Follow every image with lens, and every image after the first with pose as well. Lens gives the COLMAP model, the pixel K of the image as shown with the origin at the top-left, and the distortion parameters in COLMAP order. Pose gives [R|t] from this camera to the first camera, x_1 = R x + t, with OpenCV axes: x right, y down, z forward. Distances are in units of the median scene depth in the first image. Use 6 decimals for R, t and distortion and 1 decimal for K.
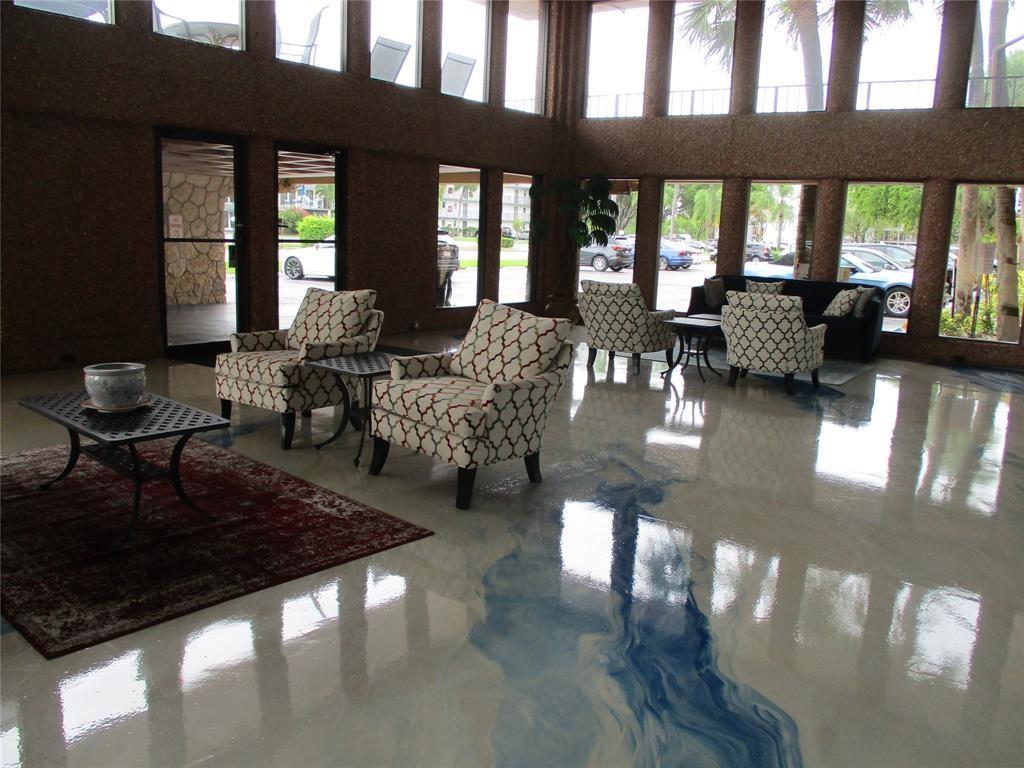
lens RADIAL K [[893.1, 0, 515.7], [0, 893.1, 386.1], [0, 0, 1]] dist [-0.027140, 0.004814]
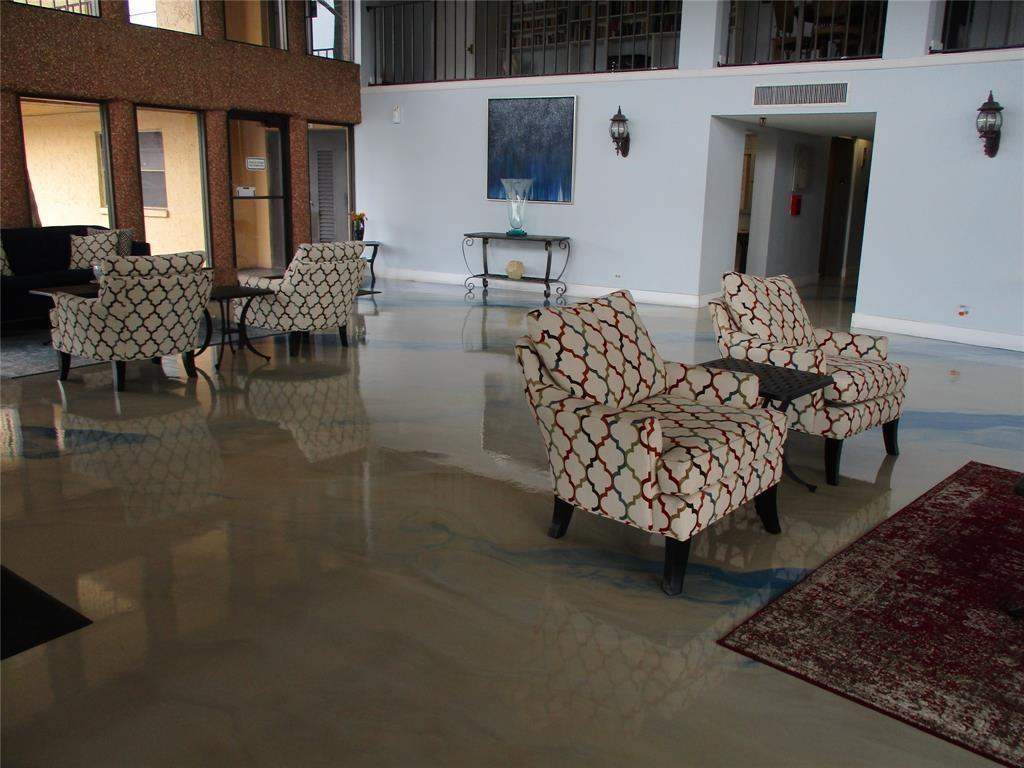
lens RADIAL K [[893.1, 0, 513.2], [0, 893.1, 386.5], [0, 0, 1]] dist [-0.027140, 0.004814]
pose [[-0.015896, -0.263809, 0.964444, -0.976452], [0.157219, 0.951908, 0.262971, -0.270701], [-0.987436, 0.155809, 0.026344, 1.292625]]
